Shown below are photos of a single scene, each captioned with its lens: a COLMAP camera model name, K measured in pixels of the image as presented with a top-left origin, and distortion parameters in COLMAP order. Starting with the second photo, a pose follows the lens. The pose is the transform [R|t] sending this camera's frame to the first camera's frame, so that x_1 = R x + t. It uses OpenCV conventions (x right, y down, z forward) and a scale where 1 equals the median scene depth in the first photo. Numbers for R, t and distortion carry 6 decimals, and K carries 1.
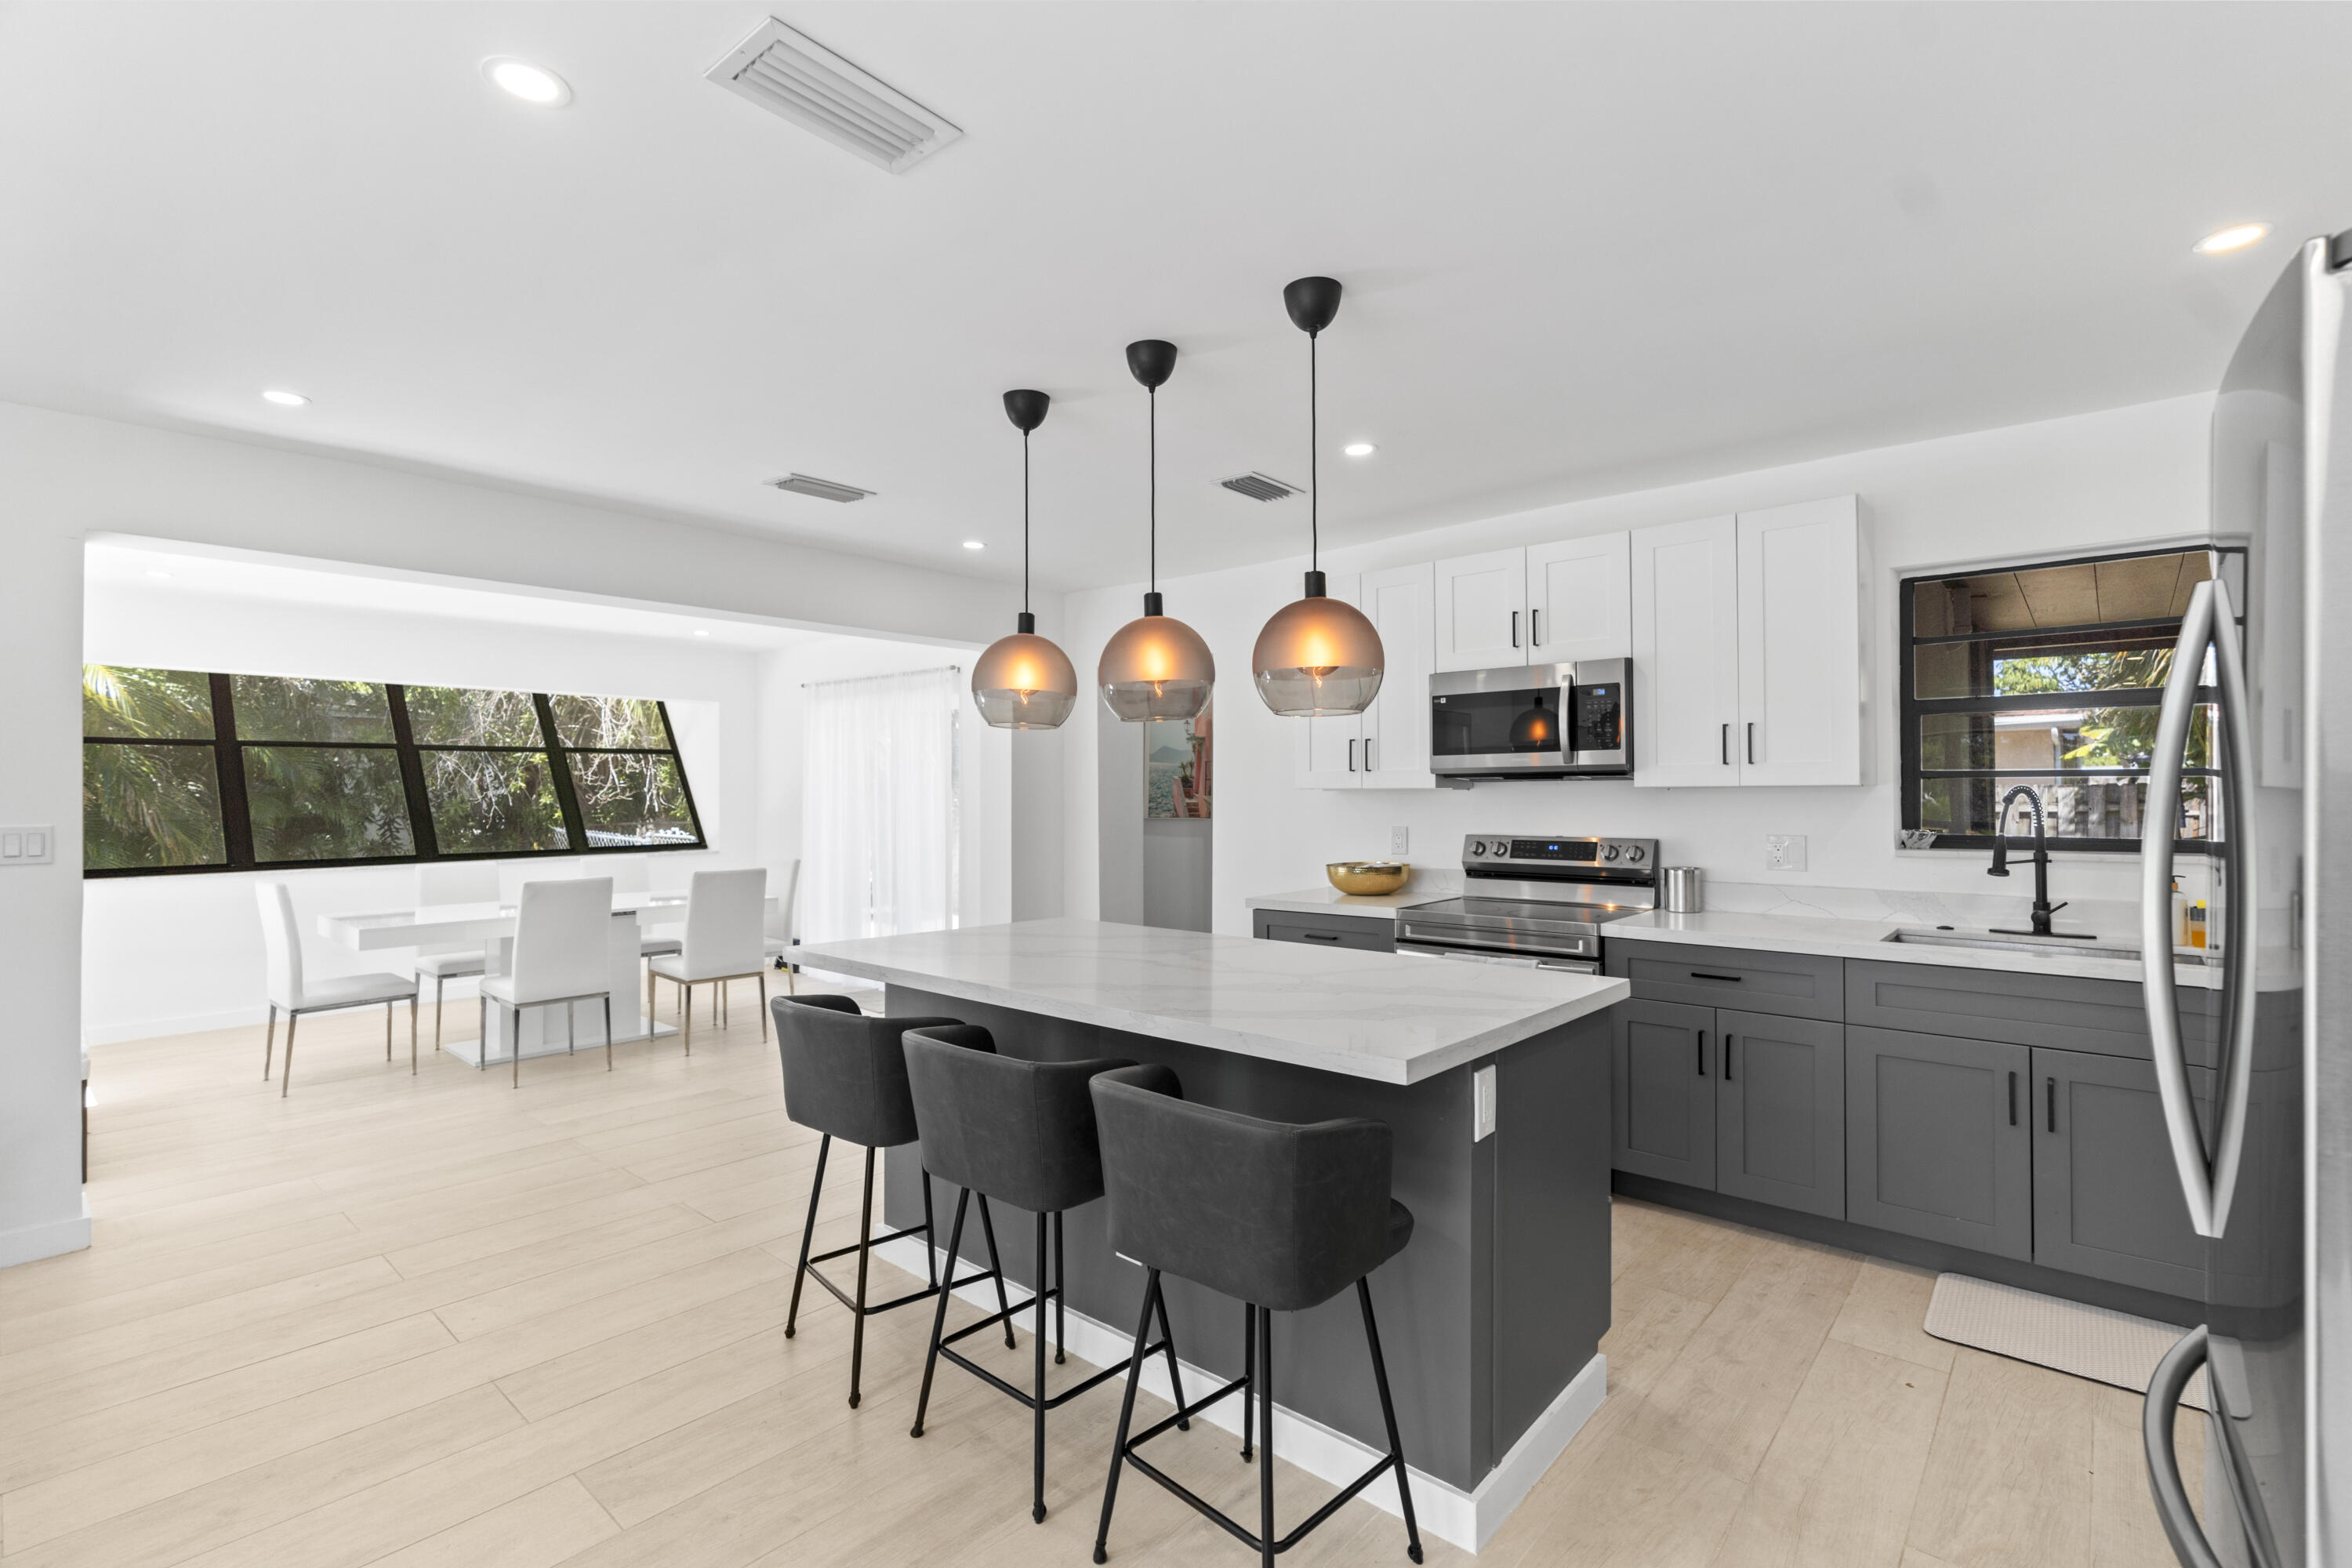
lens RADIAL K [[1059.6, 0, 1176.6], [0, 1059.6, 779.6], [0, 0, 1]] dist [-0.010159, 0.003147]
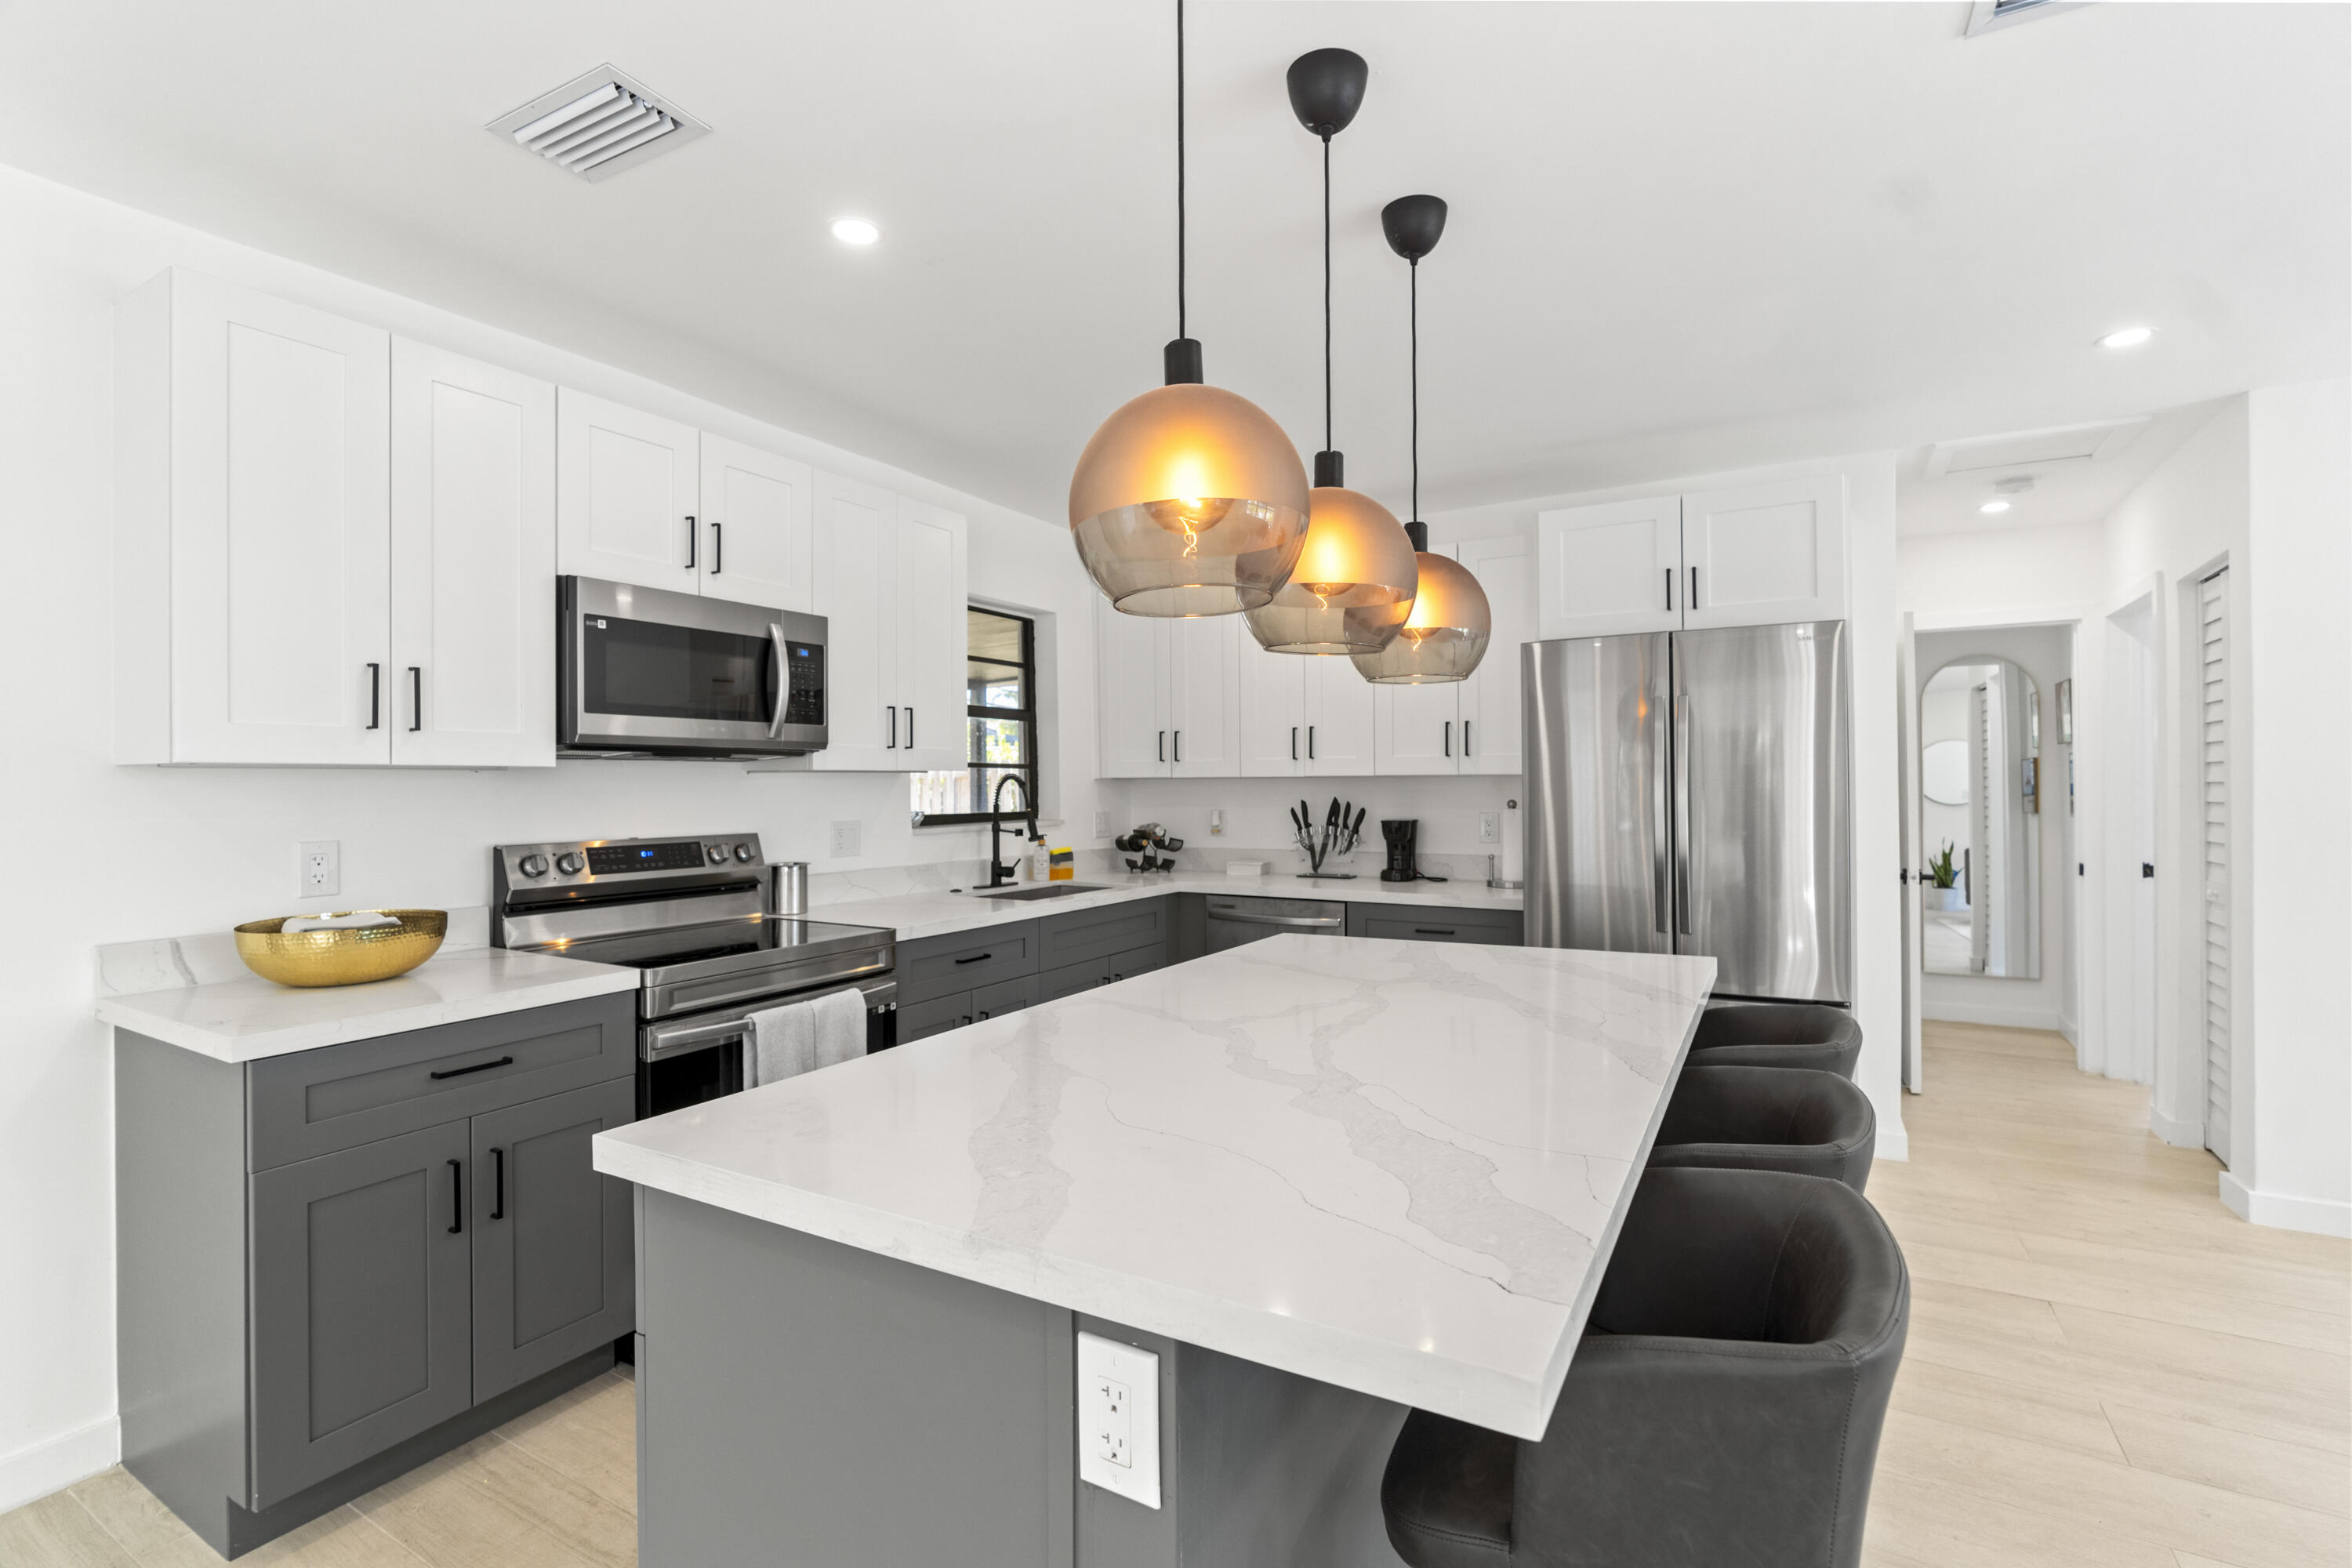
lens RADIAL K [[1059.6, 0, 1211.0], [0, 1059.6, 768.1], [0, 0, 1]] dist [-0.010159, 0.003147]
pose [[-0.204903, 0.015956, 0.978652, -0.454029], [-0.012145, 0.999749, -0.018843, 0.017234], [-0.978707, -0.015747, -0.204658, 0.851564]]
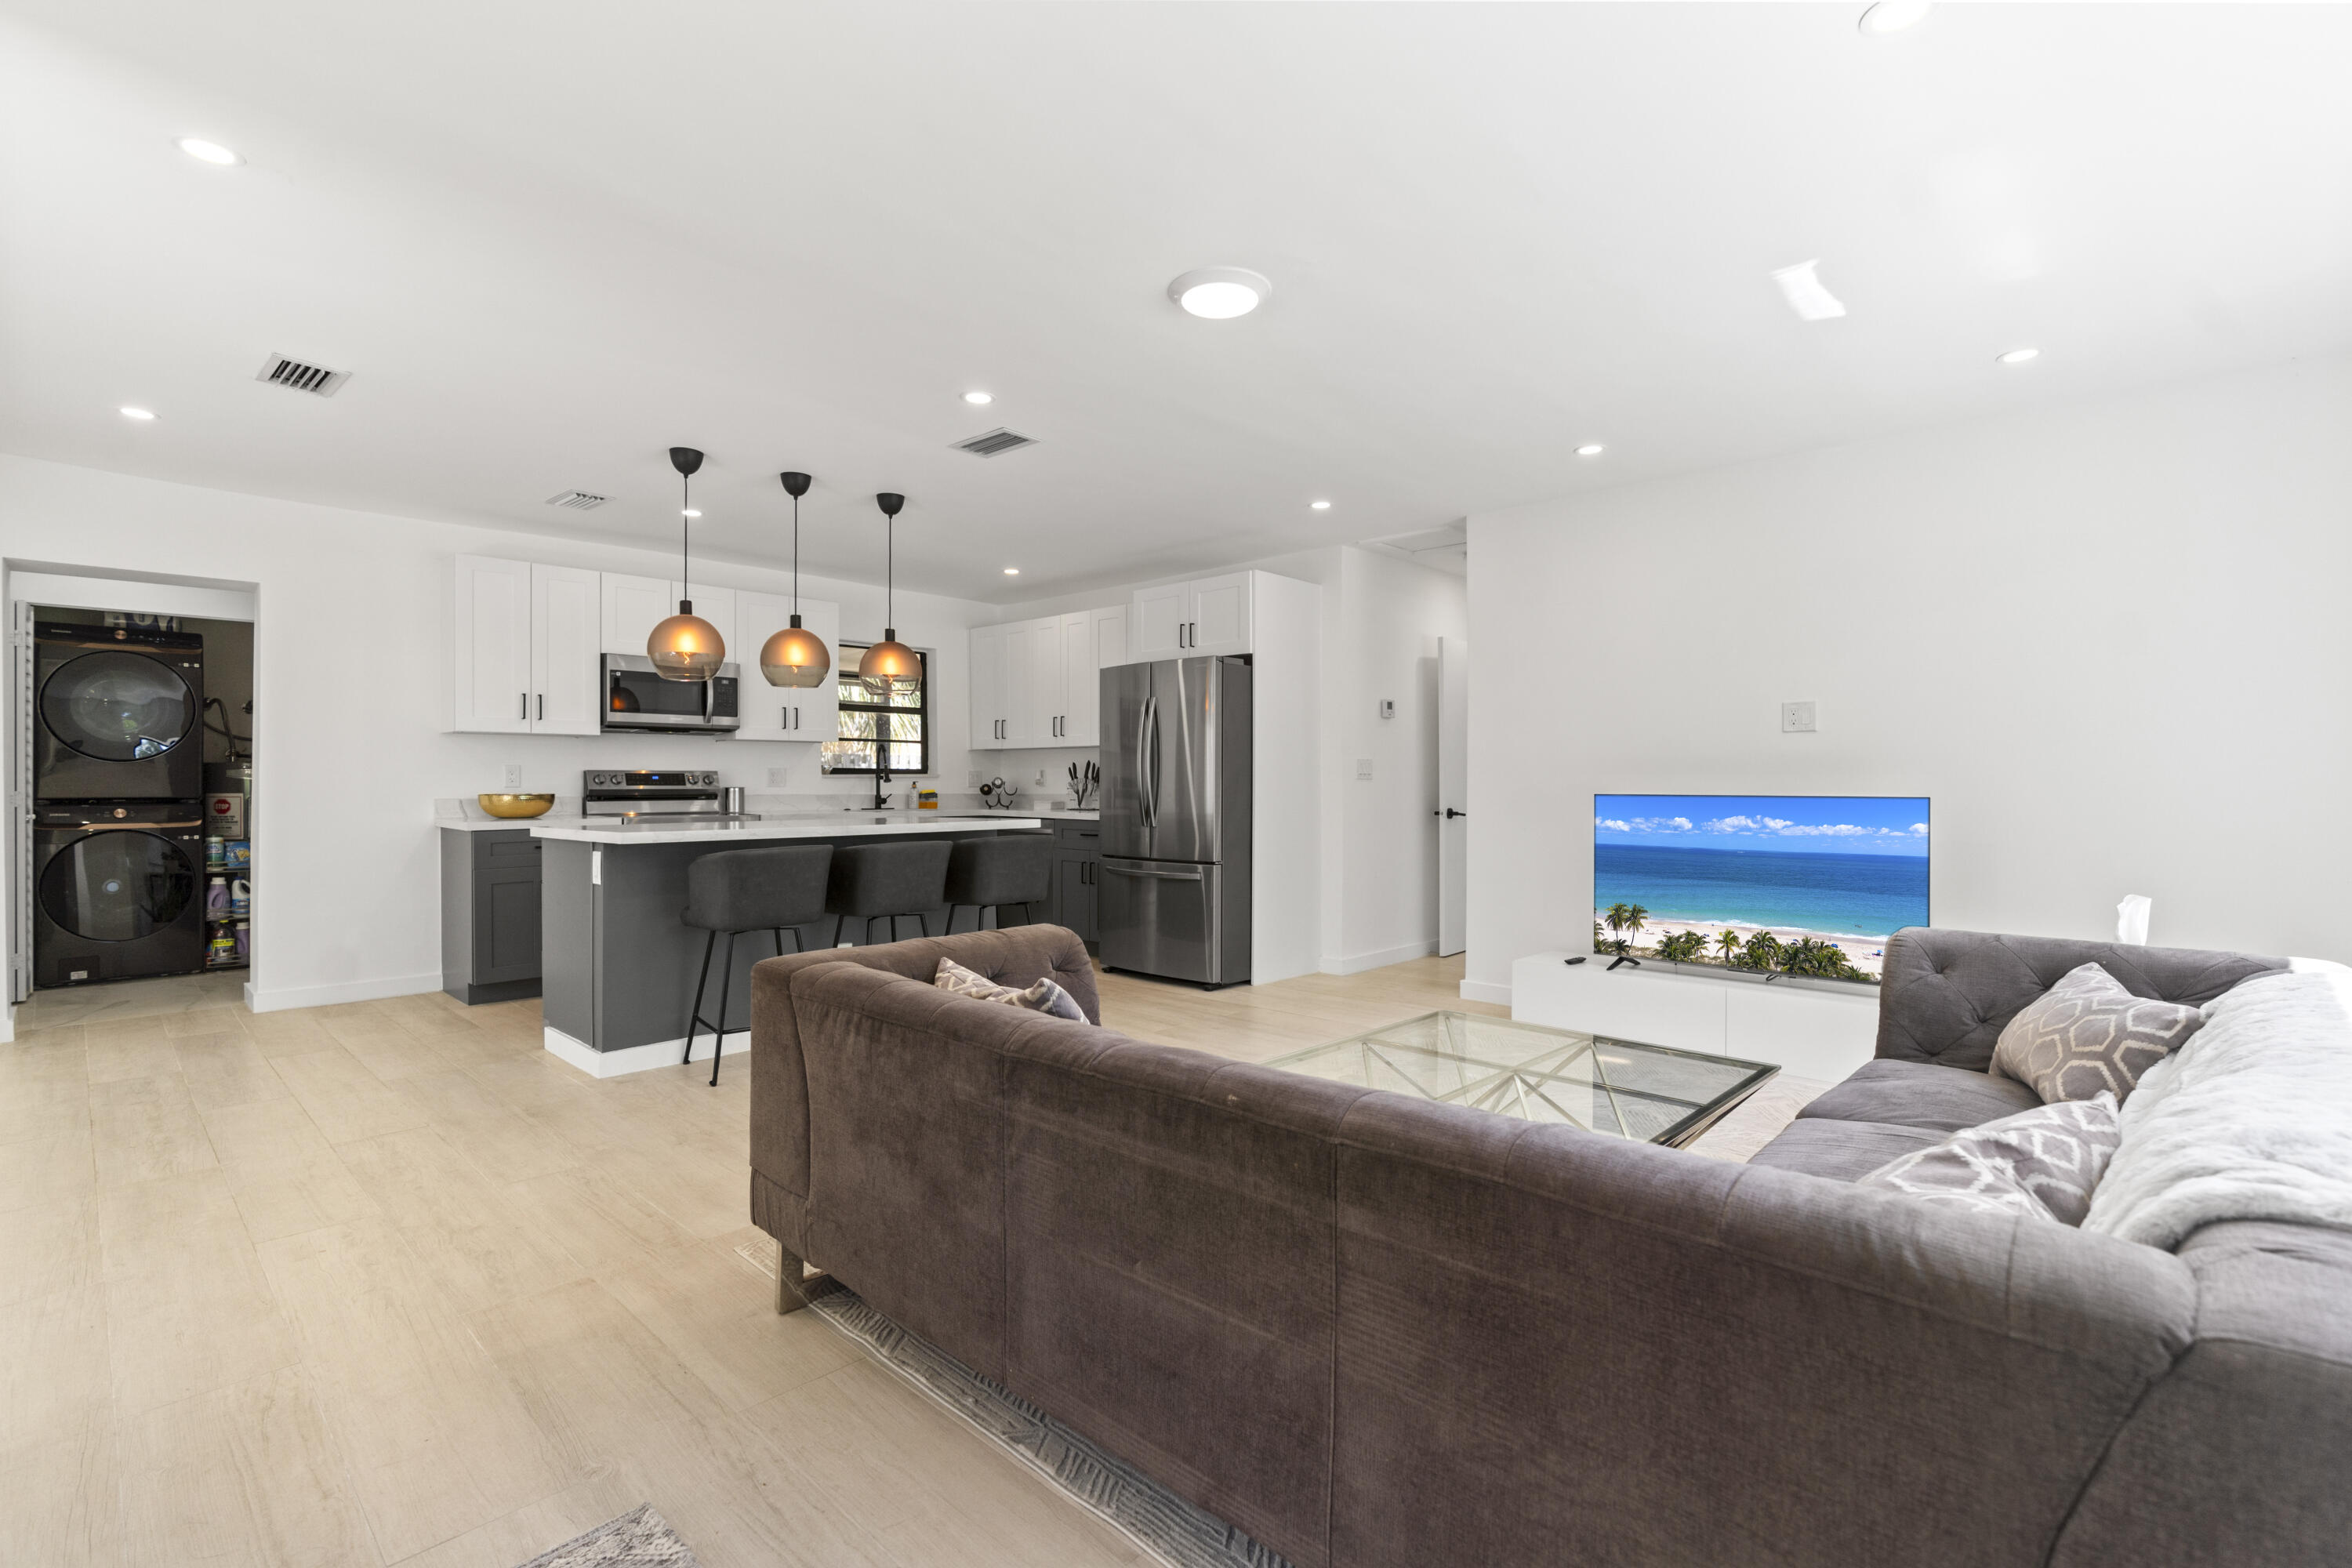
lens RADIAL K [[1059.6, 0, 1202.6], [0, 1059.6, 773.6], [0, 0, 1]] dist [-0.010159, 0.003147]
pose [[0.024239, 0.007869, 0.999675, -1.246721], [-0.016624, 0.999834, -0.007467, 0.062264], [-0.999568, -0.016438, 0.024365, 0.199331]]
